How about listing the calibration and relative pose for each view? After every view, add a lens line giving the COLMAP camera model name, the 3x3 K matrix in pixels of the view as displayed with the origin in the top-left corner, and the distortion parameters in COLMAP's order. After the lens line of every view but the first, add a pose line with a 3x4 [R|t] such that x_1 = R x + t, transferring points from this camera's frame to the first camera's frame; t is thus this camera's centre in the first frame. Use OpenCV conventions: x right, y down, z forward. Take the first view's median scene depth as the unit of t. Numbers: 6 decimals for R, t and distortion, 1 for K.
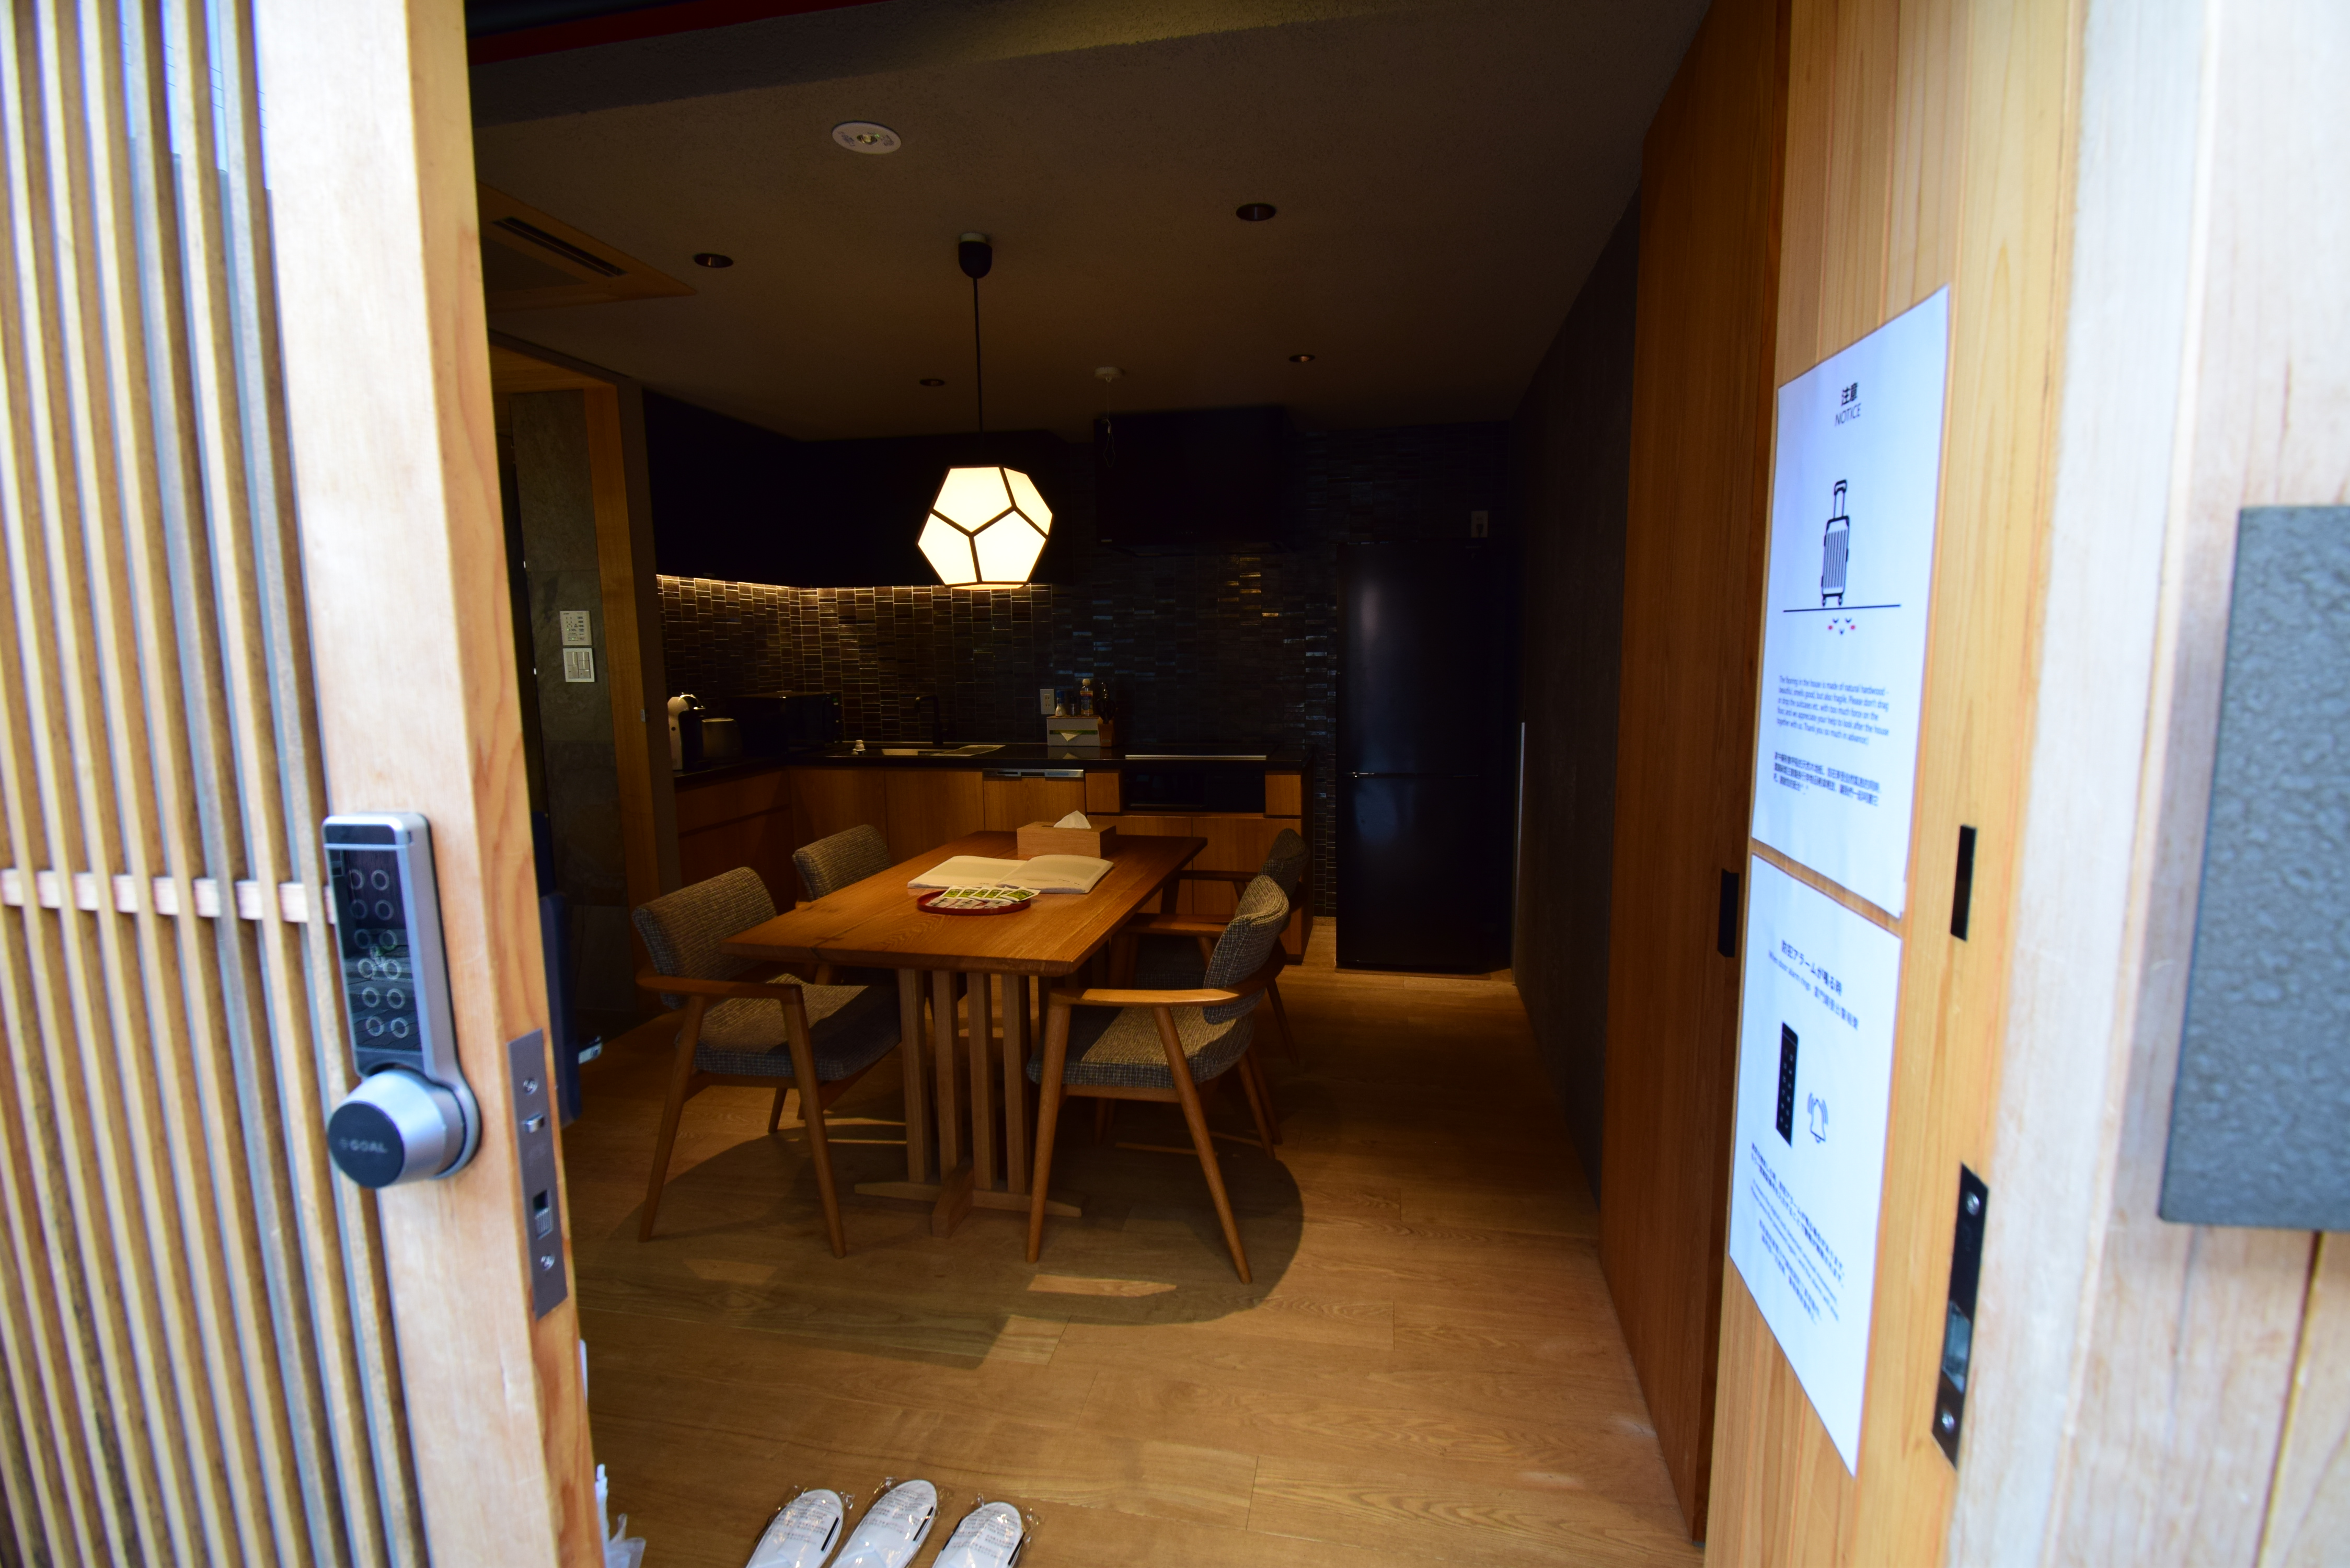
lens RADIAL K [[1040.9, 0, 1194.2], [0, 1040.9, 785.1], [0, 0, 1]] dist [0.018024, -0.024420]
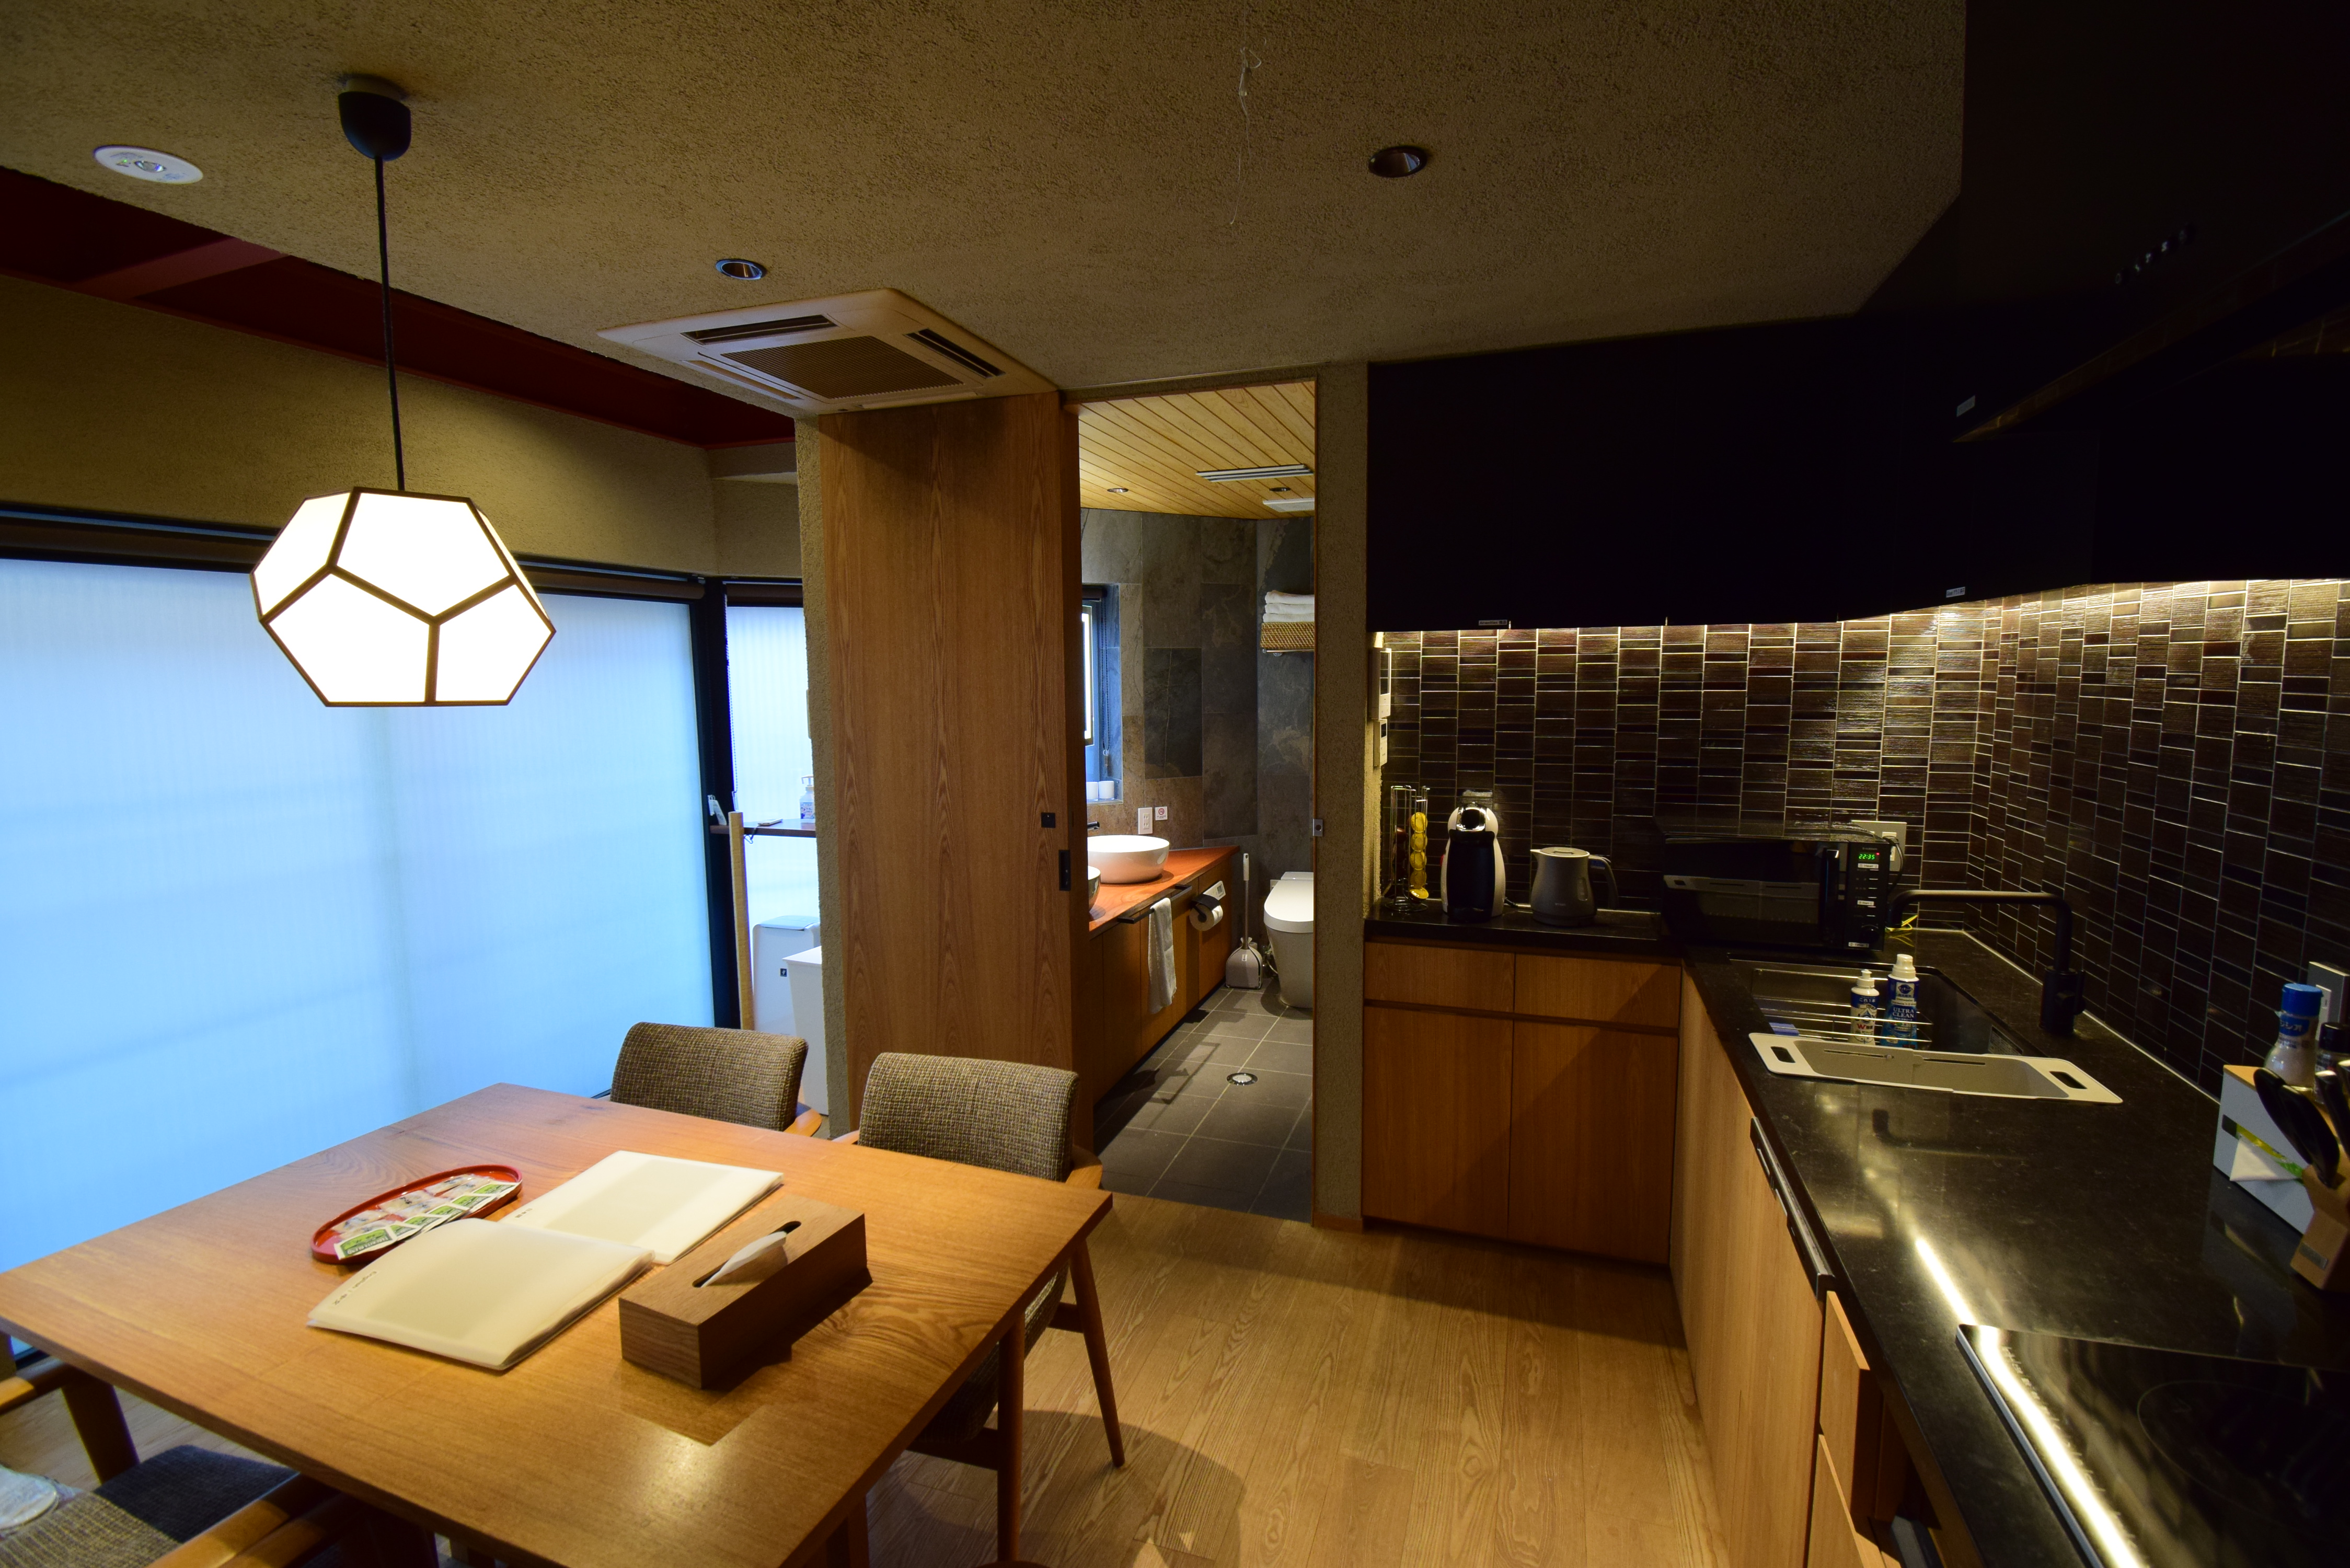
lens RADIAL K [[1040.9, 0, 1194.2], [0, 1040.9, 785.1], [0, 0, 1]] dist [0.018024, -0.024420]
pose [[-0.139058, 0.121187, -0.982841, 0.203026], [-0.123596, 0.982599, 0.138645, -0.187439], [0.982541, 0.140755, -0.121660, 1.005717]]
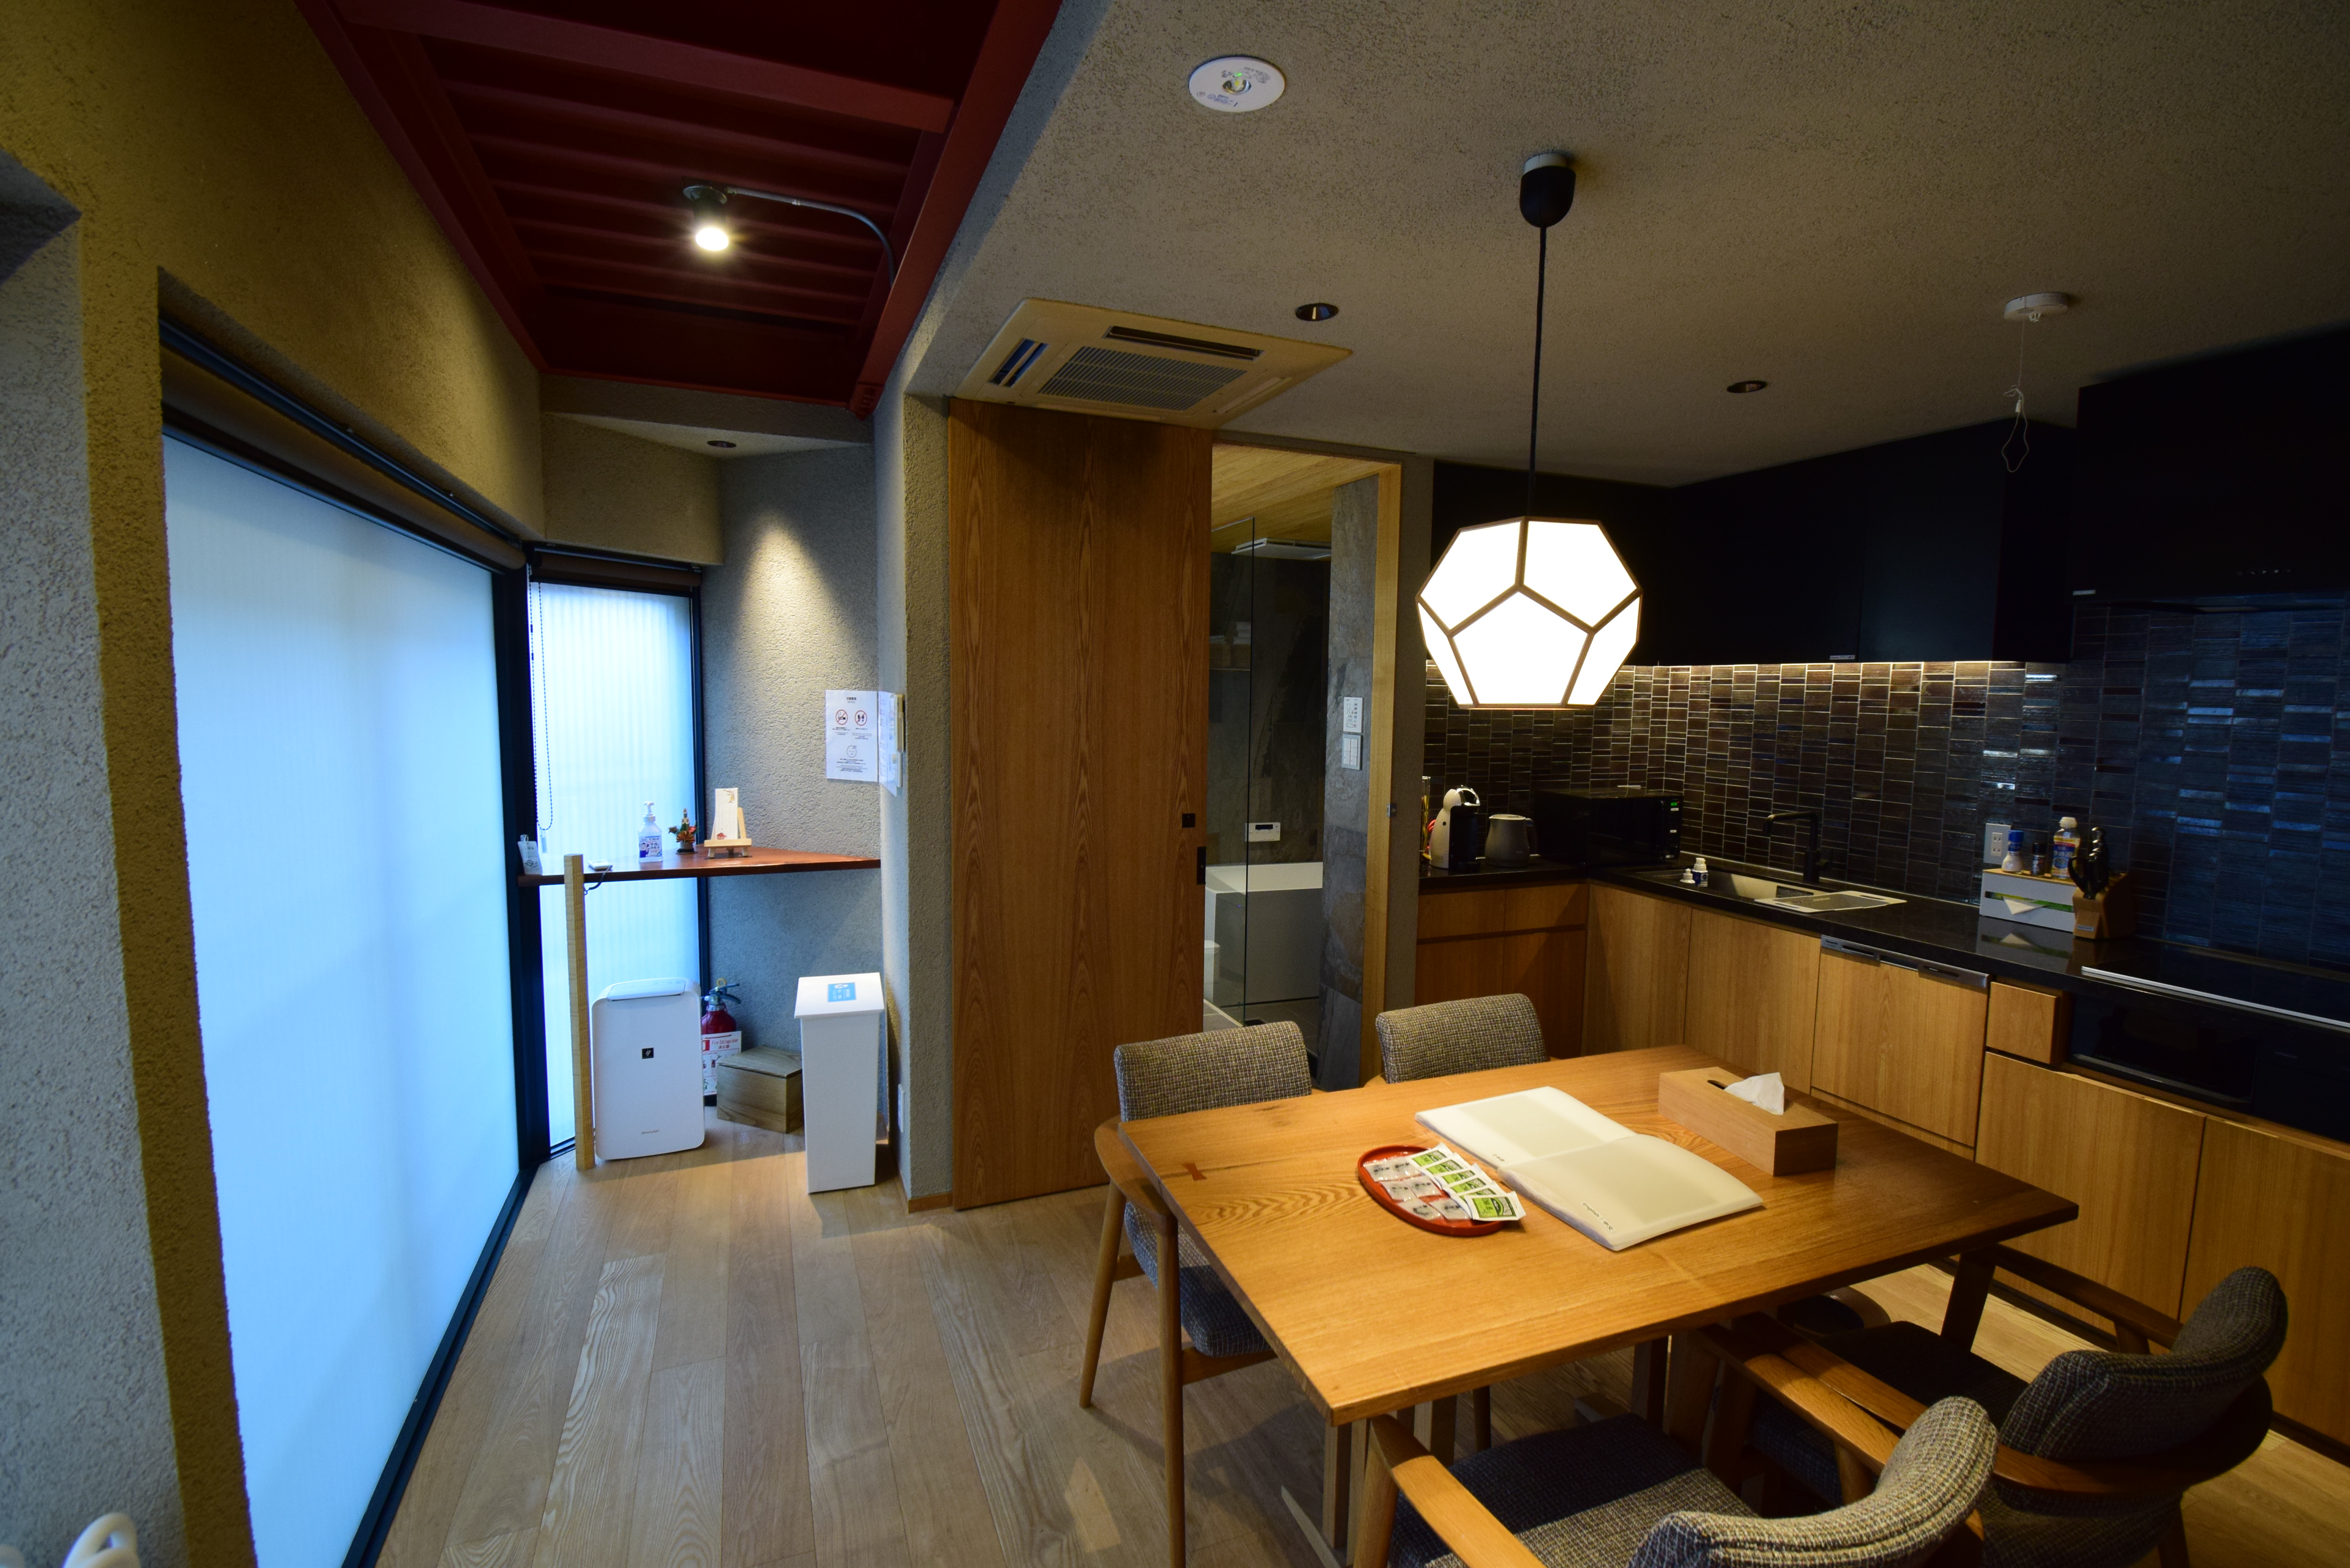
lens RADIAL K [[1040.9, 0, 1194.2], [0, 1040.9, 785.1], [0, 0, 1]] dist [0.018024, -0.024420]
pose [[0.551929, 0.099089, -0.827983, 0.150335], [-0.135639, 0.990360, 0.028104, -0.091563], [0.822786, 0.096796, 0.560048, 0.329688]]
